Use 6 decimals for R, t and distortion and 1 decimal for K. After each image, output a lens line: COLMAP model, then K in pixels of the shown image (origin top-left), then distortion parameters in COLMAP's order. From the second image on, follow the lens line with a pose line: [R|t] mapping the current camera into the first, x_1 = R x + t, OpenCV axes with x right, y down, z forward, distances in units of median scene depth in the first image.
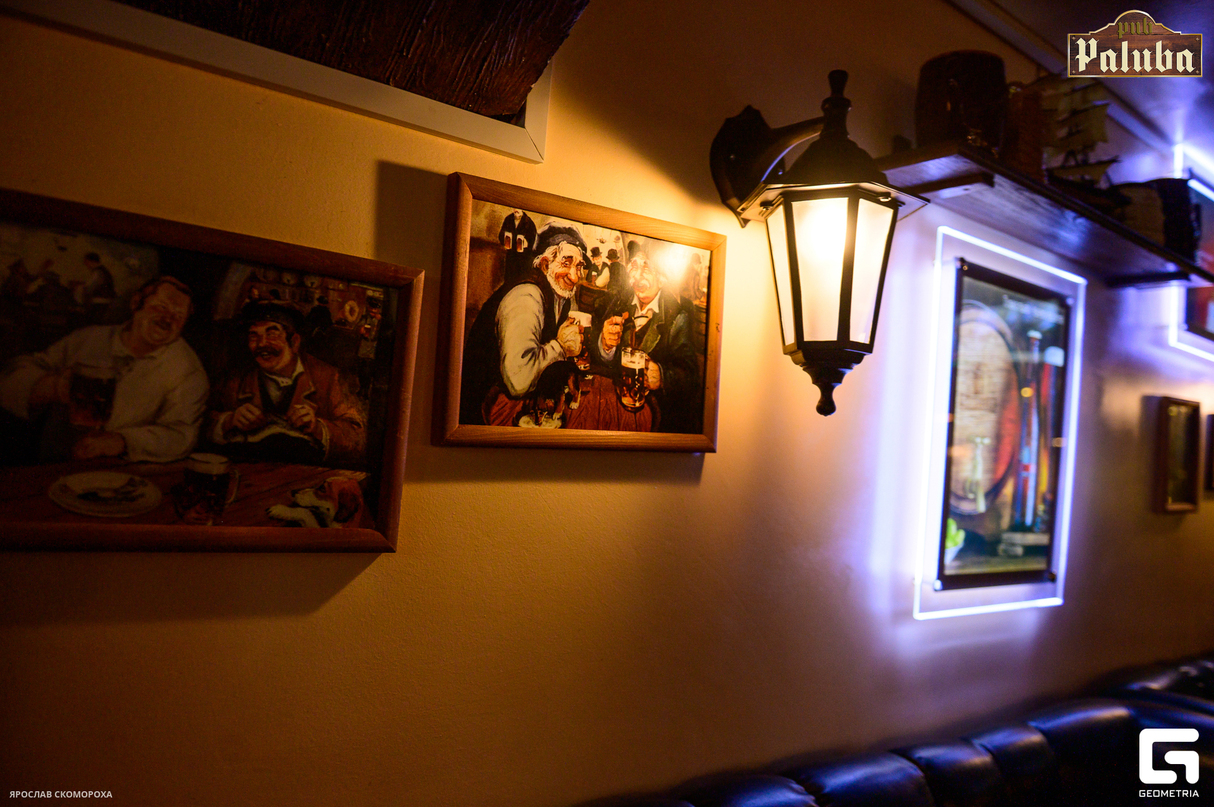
lens RADIAL K [[857.4, 0, 607.0], [0, 857.4, 403.5], [0, 0, 1]] dist [-0.024481, -0.113031]
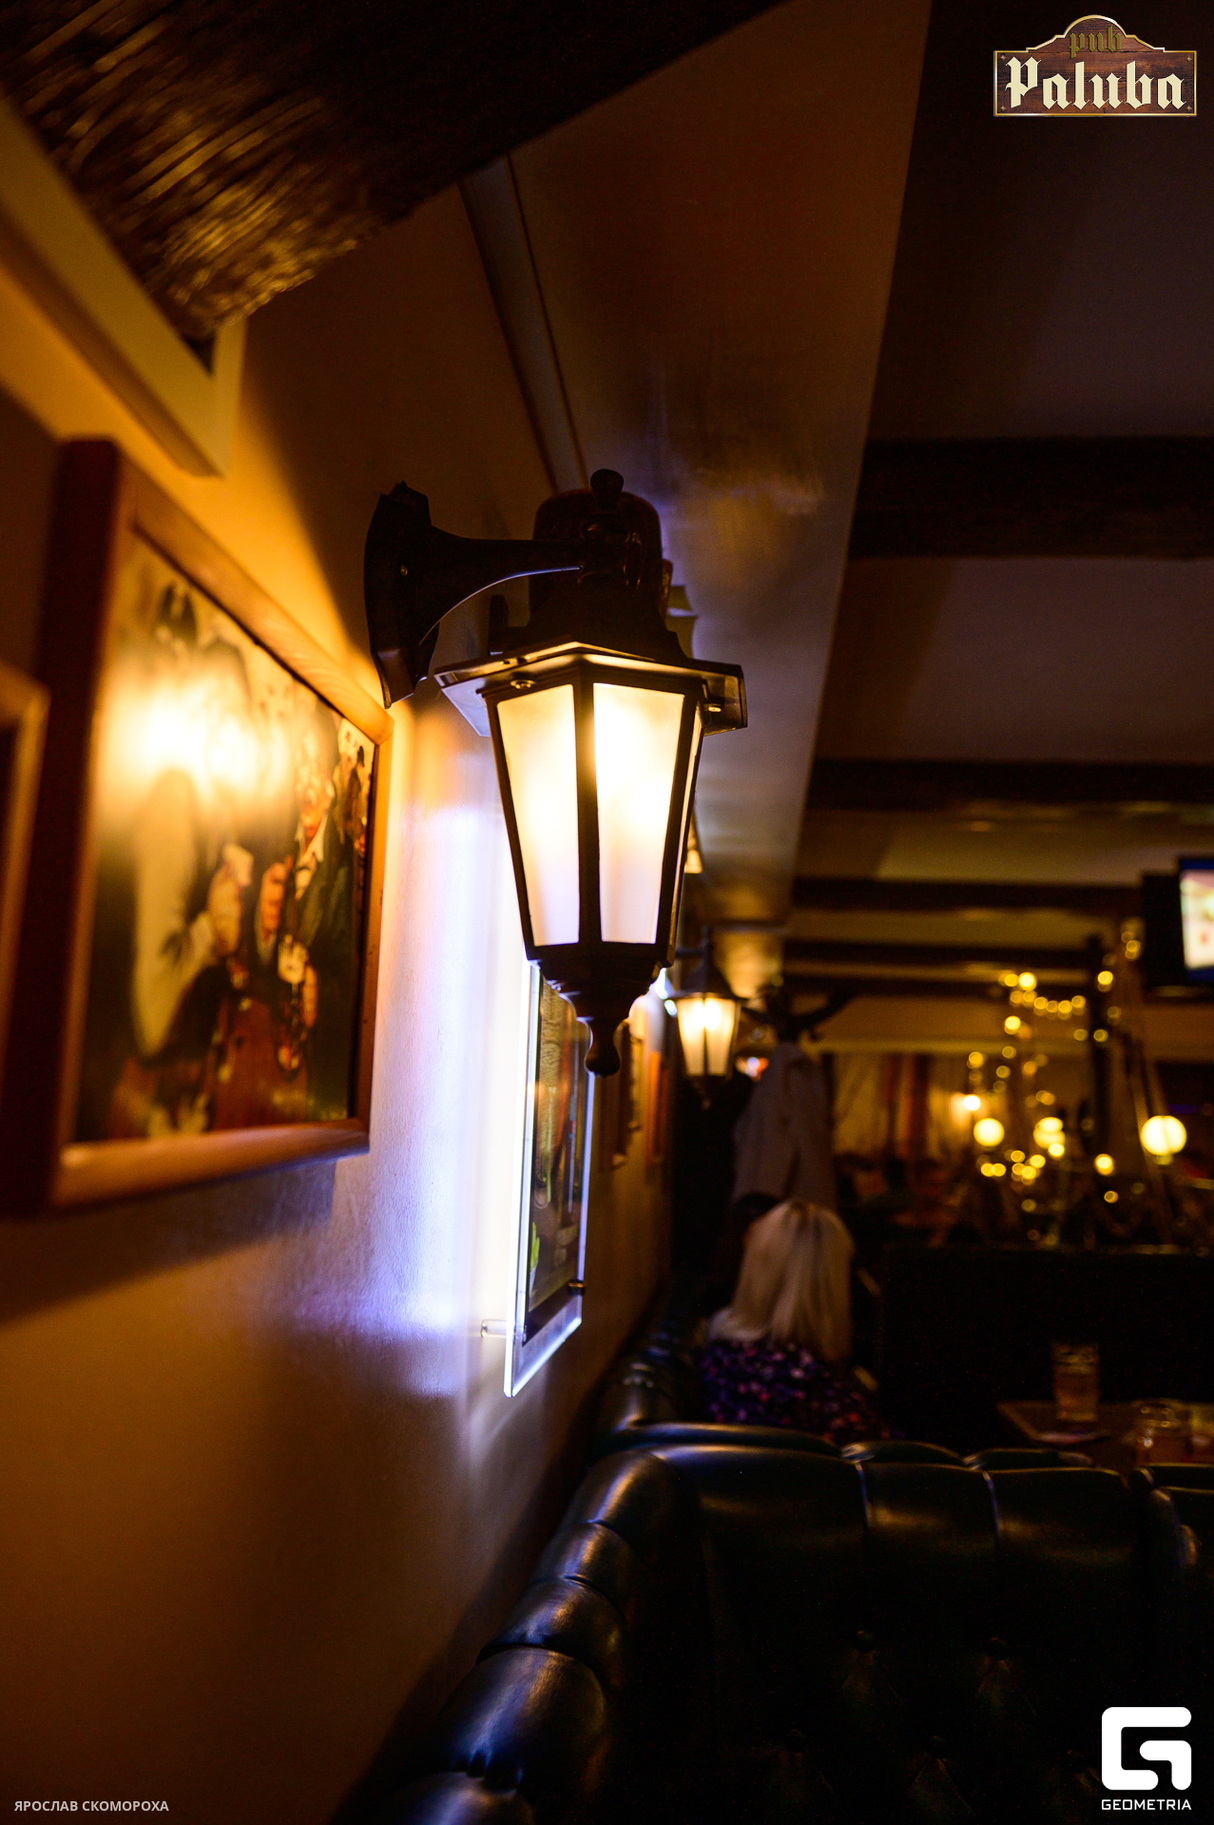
lens RADIAL K [[1288.9, 0, 607.0], [0, 1288.9, 912.5], [0, 0, 1]] dist [-0.024481, -0.113031]
pose [[0.704682, 0.061072, 0.706890, -0.328146], [-0.013675, 0.997273, -0.072528, -0.030553], [-0.709392, 0.041443, 0.703595, 0.407852]]
